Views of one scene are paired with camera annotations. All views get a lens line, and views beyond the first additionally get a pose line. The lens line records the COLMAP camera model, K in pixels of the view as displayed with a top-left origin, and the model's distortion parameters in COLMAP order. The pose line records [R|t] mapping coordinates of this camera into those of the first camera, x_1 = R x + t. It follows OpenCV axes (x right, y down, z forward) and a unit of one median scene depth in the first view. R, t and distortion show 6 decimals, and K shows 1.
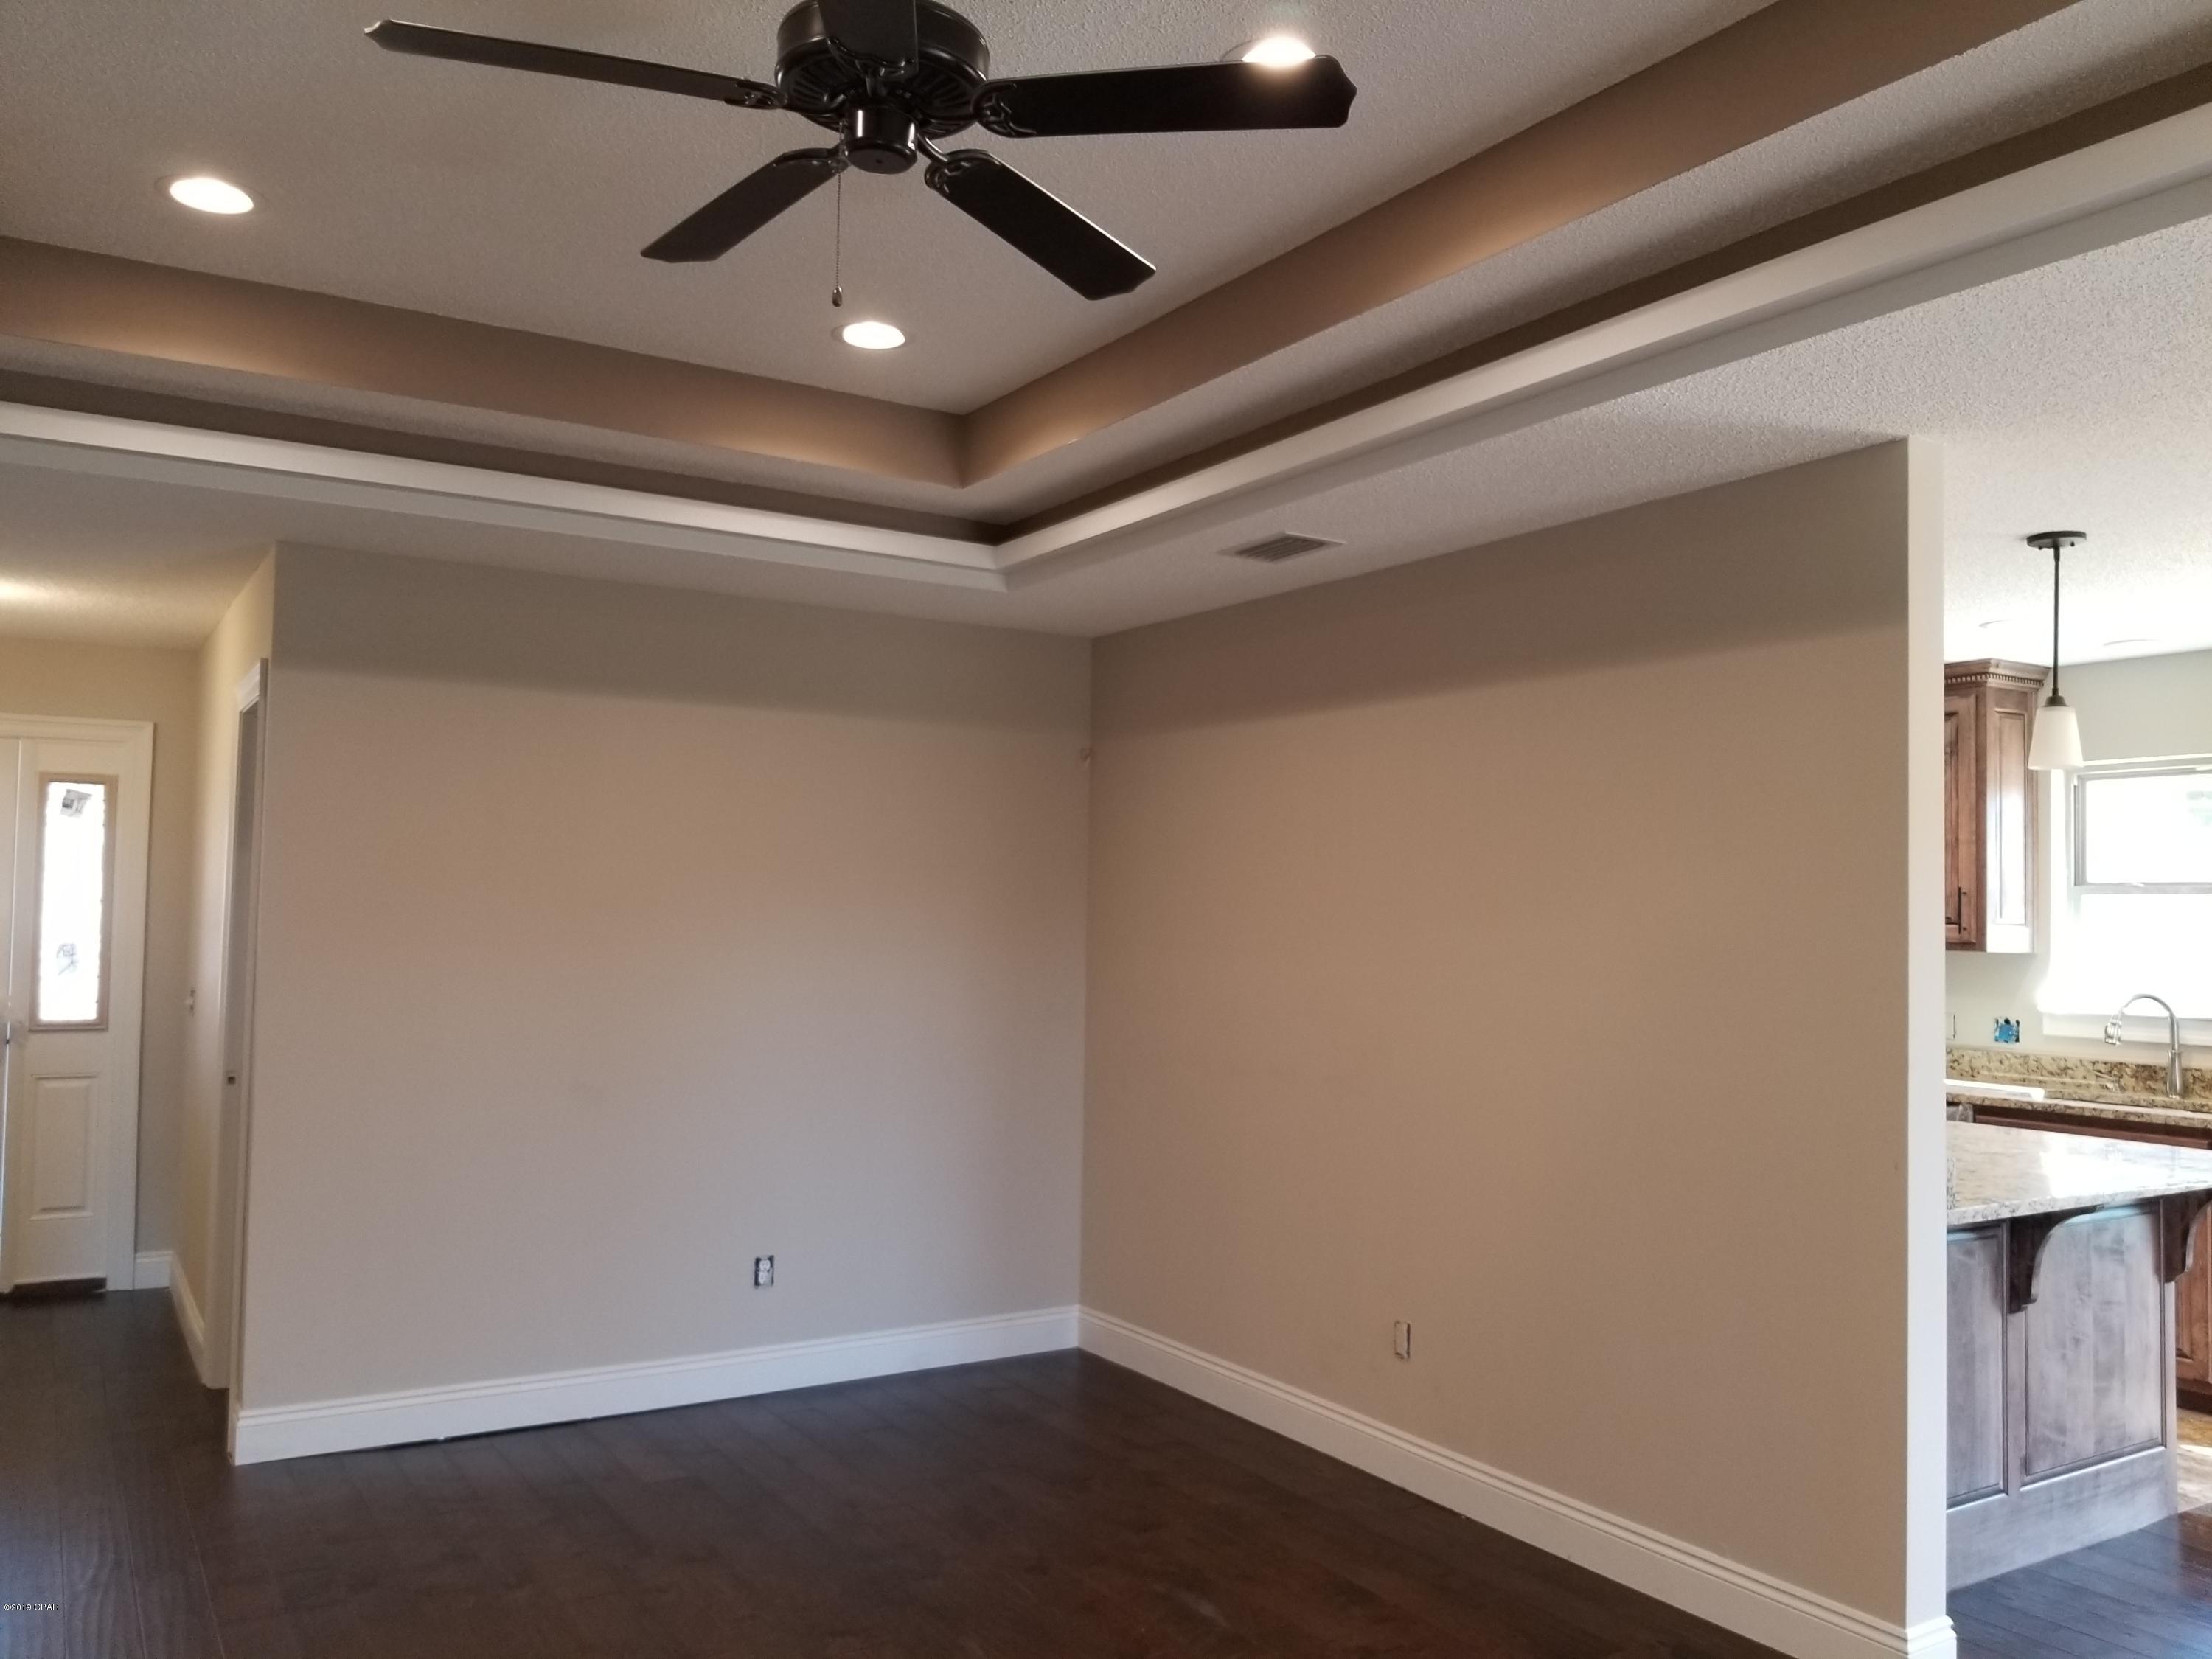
lens RADIAL K [[1718.3, 0, 1106.0], [0, 1718.3, 829.5], [0, 0, 1]] dist [-0.005987, -0.005811]
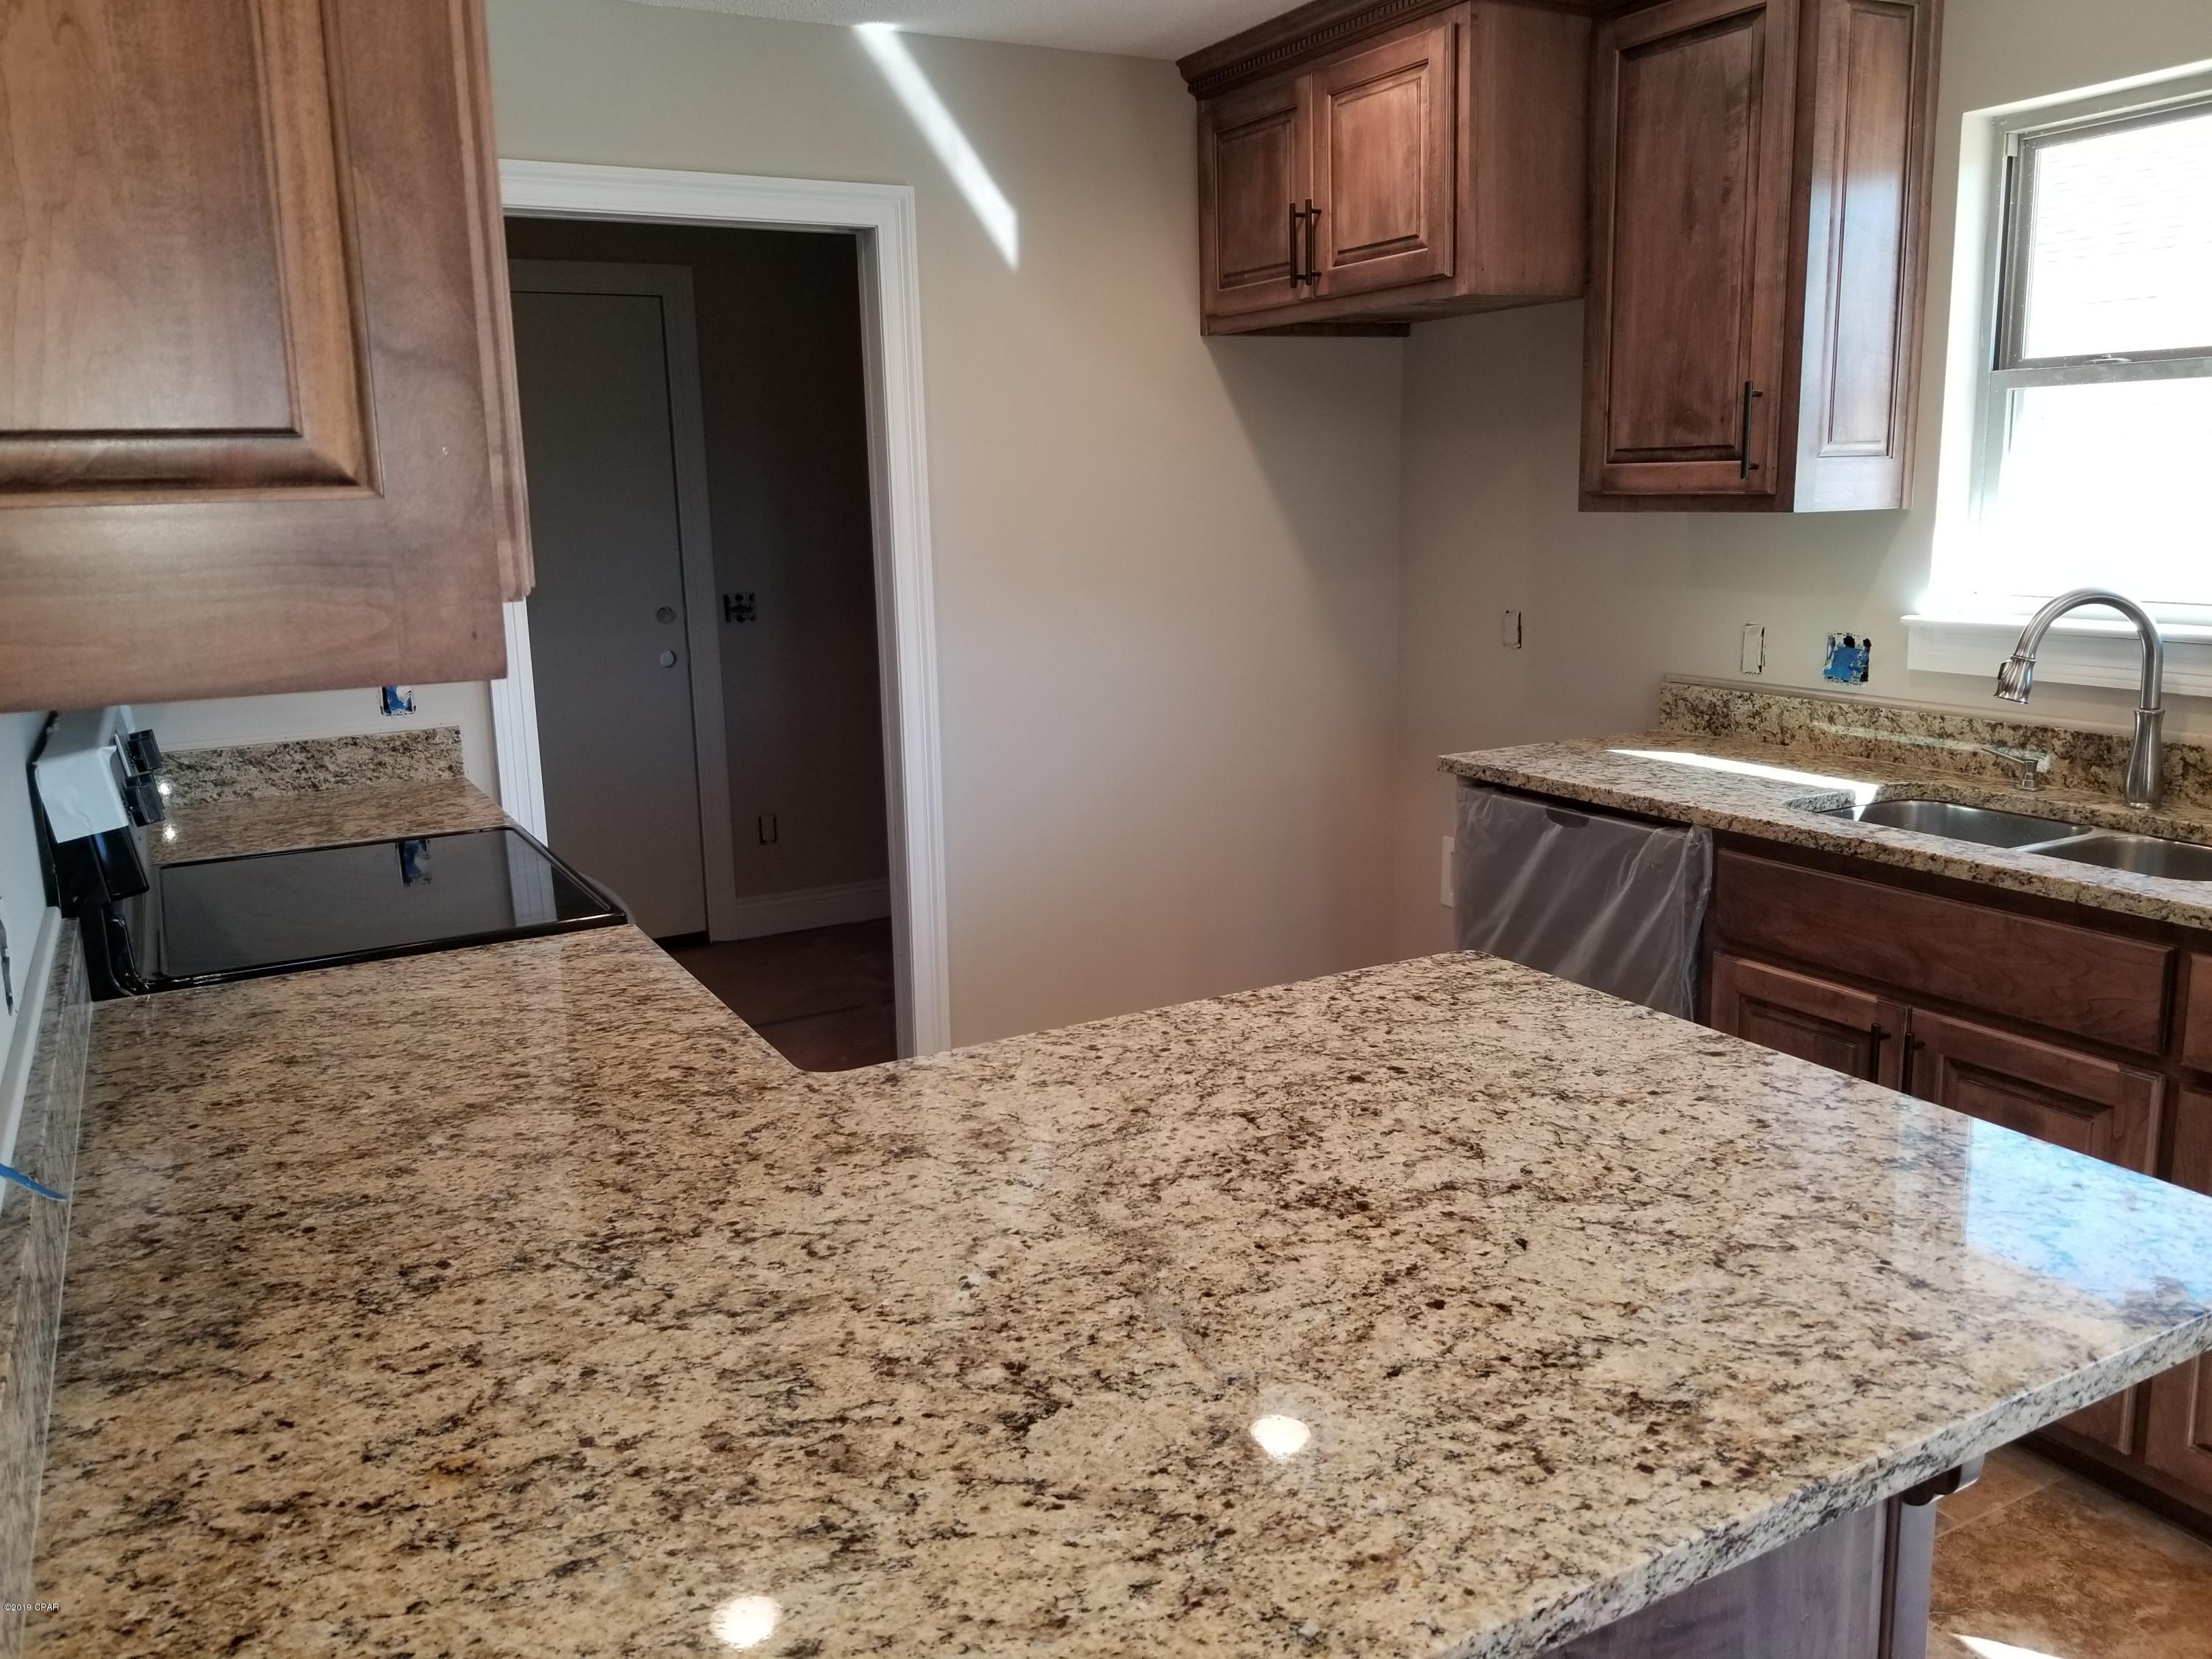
lens RADIAL K [[1706.7, 0, 1103.9], [0, 1706.7, 785.8], [0, 0, 1]] dist [0.002168, 0.000244]
pose [[0.997649, -0.033863, -0.059584, 0.336755], [0.046171, 0.974591, 0.219181, 0.030774], [0.050648, -0.221417, 0.973863, 0.482425]]
